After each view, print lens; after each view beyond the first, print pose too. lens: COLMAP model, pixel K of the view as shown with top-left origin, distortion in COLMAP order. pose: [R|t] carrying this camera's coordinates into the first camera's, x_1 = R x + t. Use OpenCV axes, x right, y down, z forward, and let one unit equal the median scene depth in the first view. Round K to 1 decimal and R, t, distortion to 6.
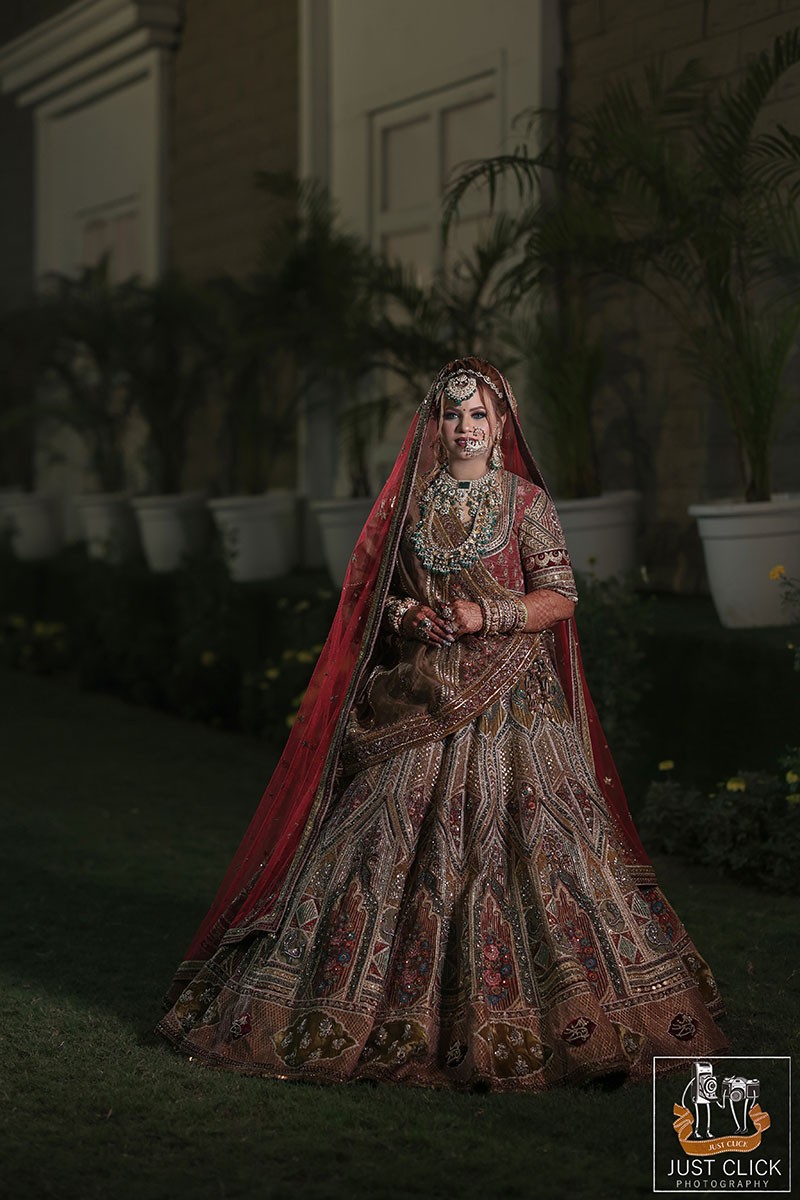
lens RADIAL K [[2761.0, 0, 399.9], [0, 2761.0, 636.3], [0, 0, 1]] dist [0.081264, 0.299501]
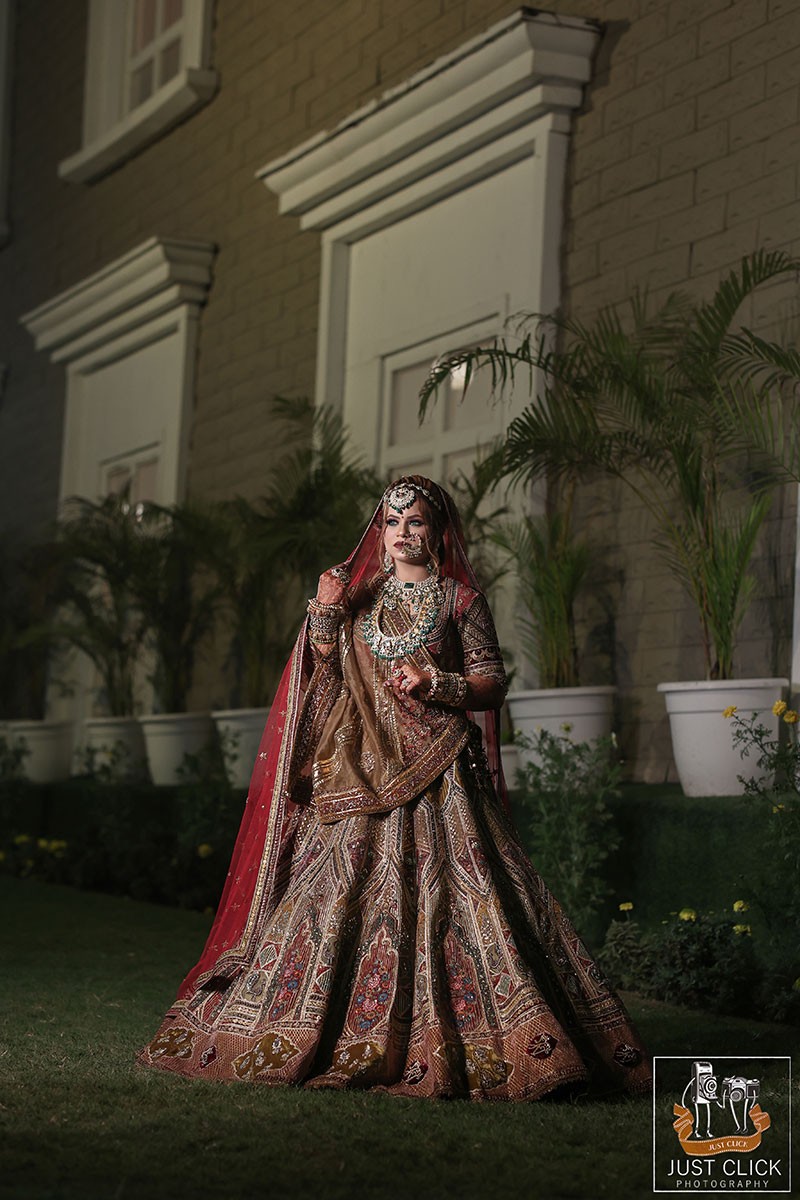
lens RADIAL K [[2780.1, 0, 400.0], [0, 2780.1, 600.0], [0, 0, 1]] dist [0.010593, -0.368156]
pose [[0.999027, 0.043990, -0.003122, 0.004132], [-0.044020, 0.990407, -0.130979, 0.051752], [-0.002670, 0.130989, 0.991380, -0.066674]]
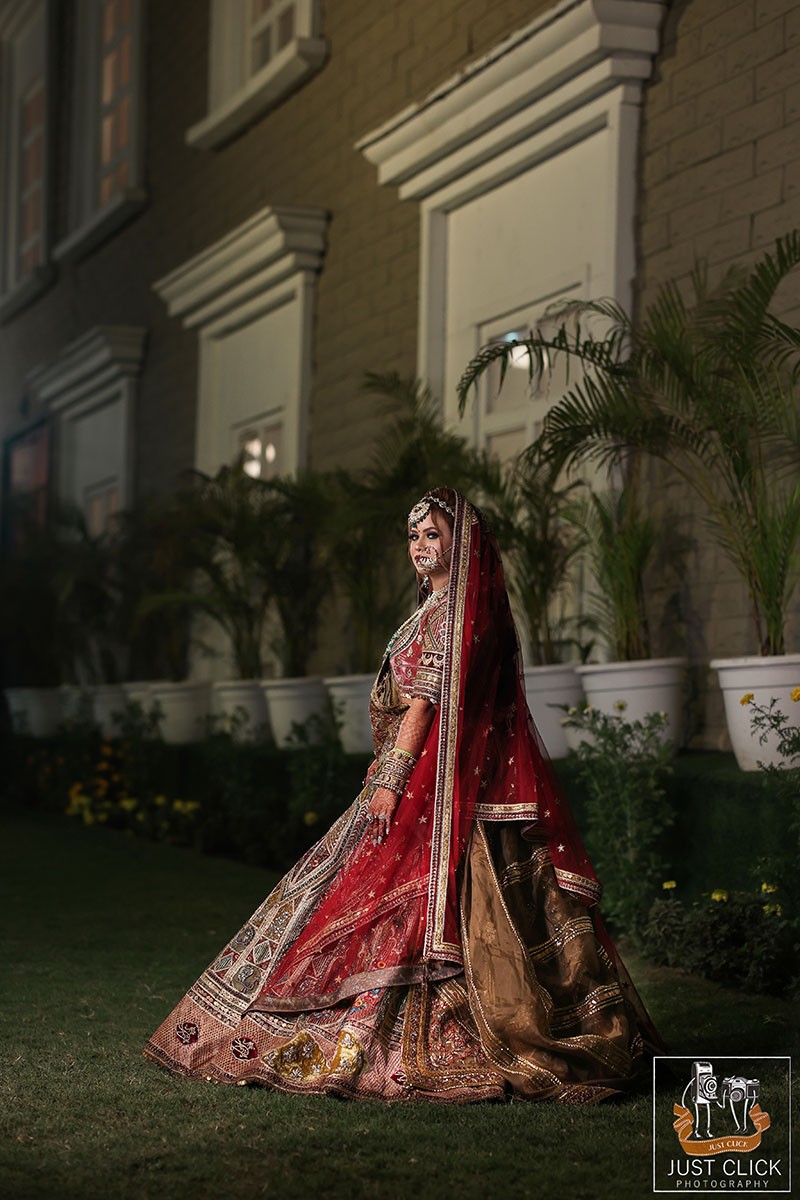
lens RADIAL K [[2780.1, 0, 400.0], [0, 2780.1, 600.0], [0, 0, 1]] dist [0.010593, -0.368156]
pose [[0.996753, 0.017072, -0.078688, 0.051853], [-0.024980, 0.994610, -0.100633, 0.033437], [0.076546, 0.102272, 0.991807, -0.086309]]
